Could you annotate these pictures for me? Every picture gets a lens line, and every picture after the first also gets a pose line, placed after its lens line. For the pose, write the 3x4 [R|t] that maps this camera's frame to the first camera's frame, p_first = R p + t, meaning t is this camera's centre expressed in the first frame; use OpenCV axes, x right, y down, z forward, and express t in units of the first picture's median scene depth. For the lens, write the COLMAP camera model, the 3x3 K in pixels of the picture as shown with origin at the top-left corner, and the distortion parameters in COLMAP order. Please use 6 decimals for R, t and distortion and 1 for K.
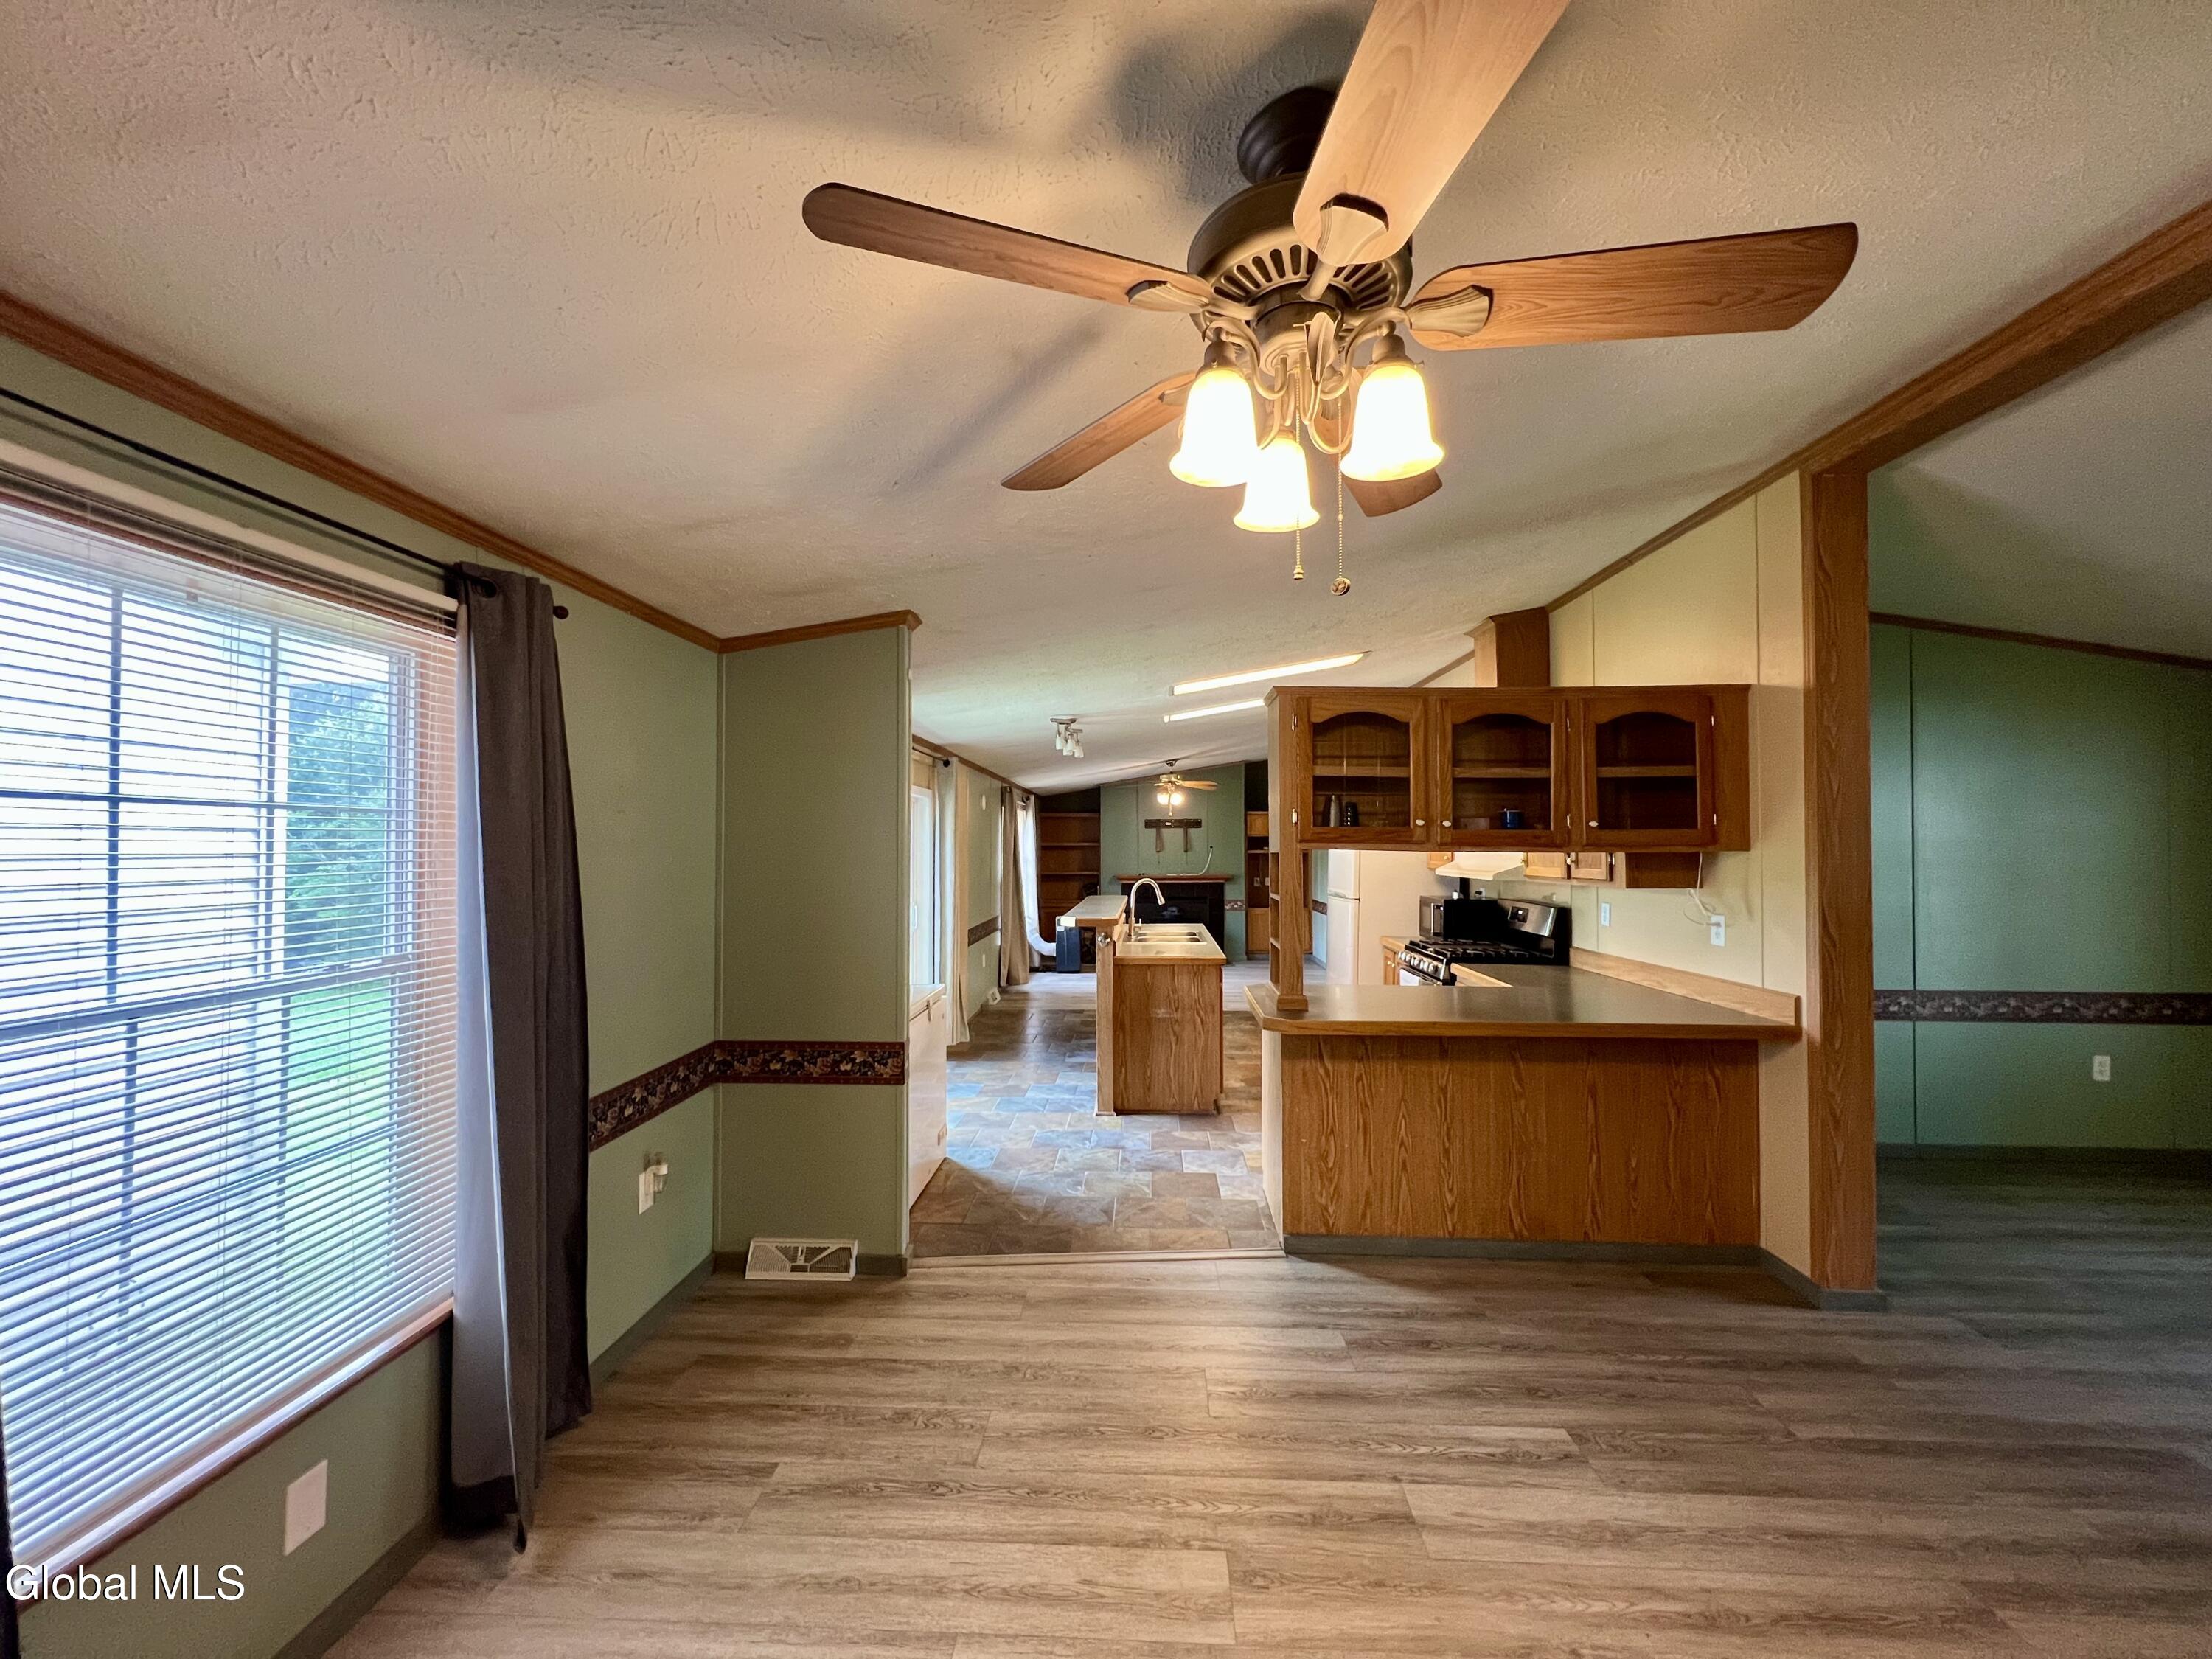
lens RADIAL K [[894.0, 0, 1106.0], [0, 894.0, 829.5], [0, 0, 1]] dist [0.000158, 0.000569]
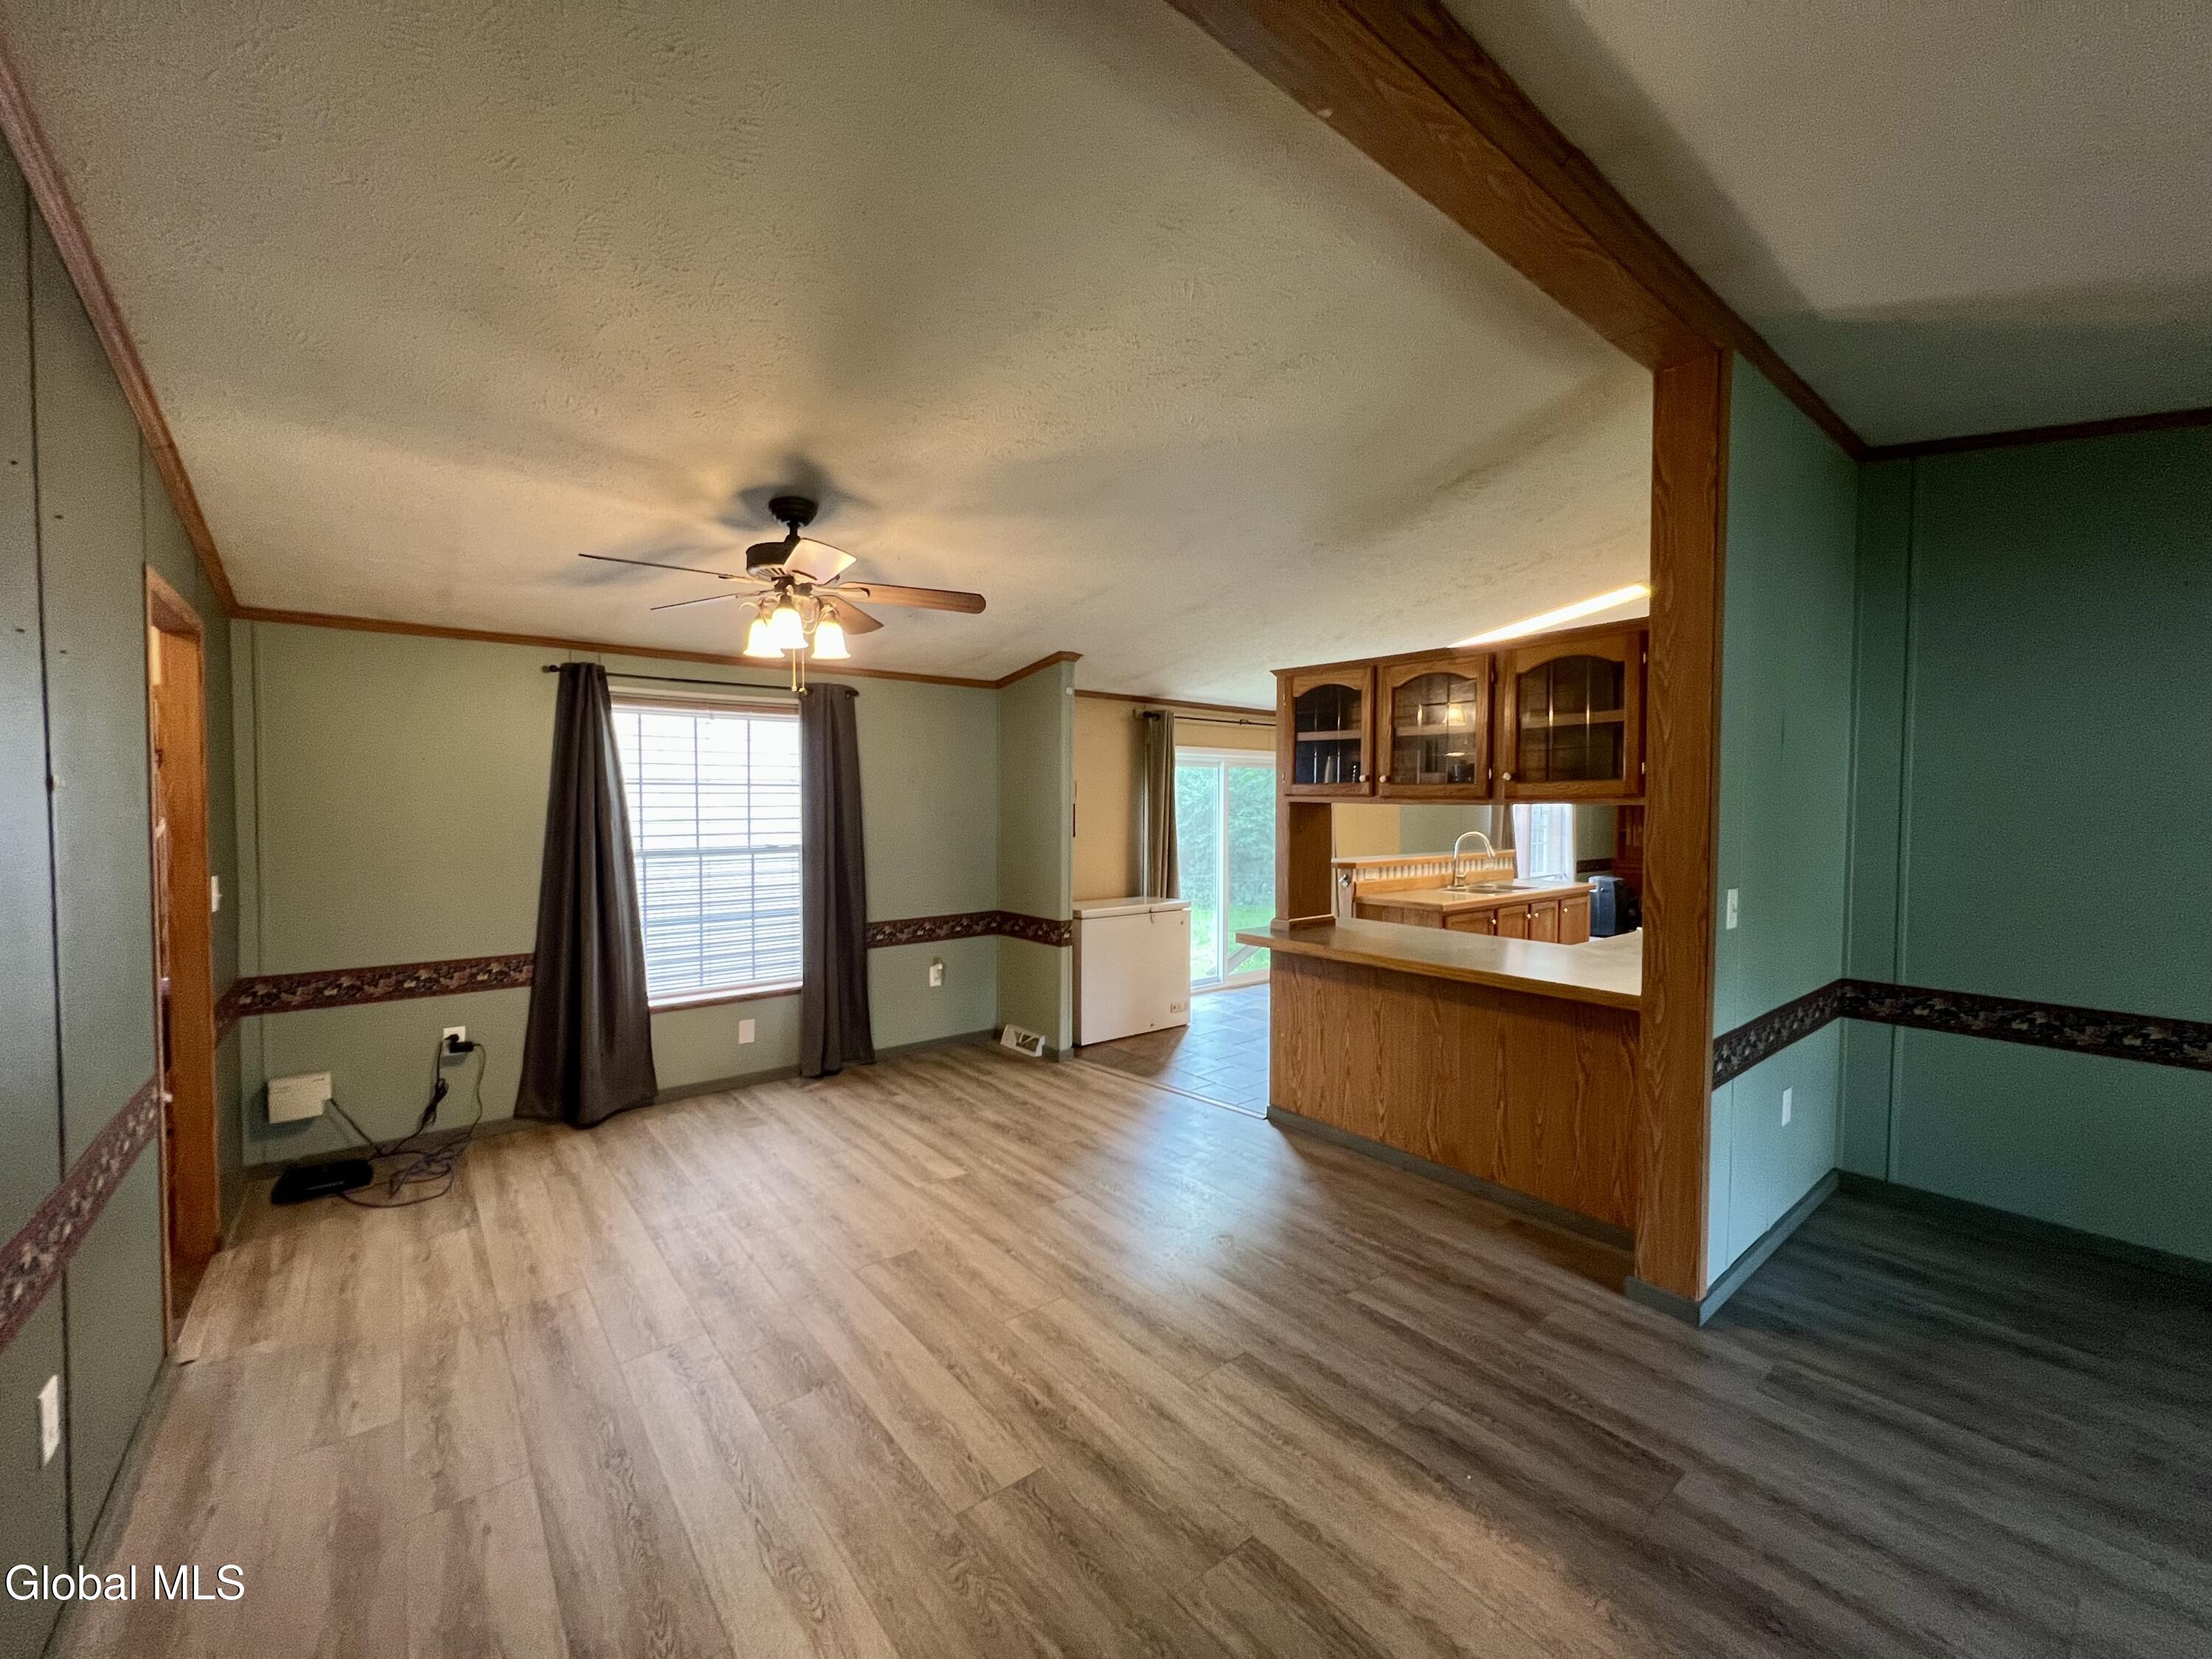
lens RADIAL K [[894.0, 0, 1106.0], [0, 894.0, 829.5], [0, 0, 1]] dist [0.000158, 0.000569]
pose [[0.662290, 0.023121, -0.748890, 1.066598], [0.012538, 0.999042, 0.041932, 0.006269], [0.749142, -0.037160, 0.661366, 0.000191]]
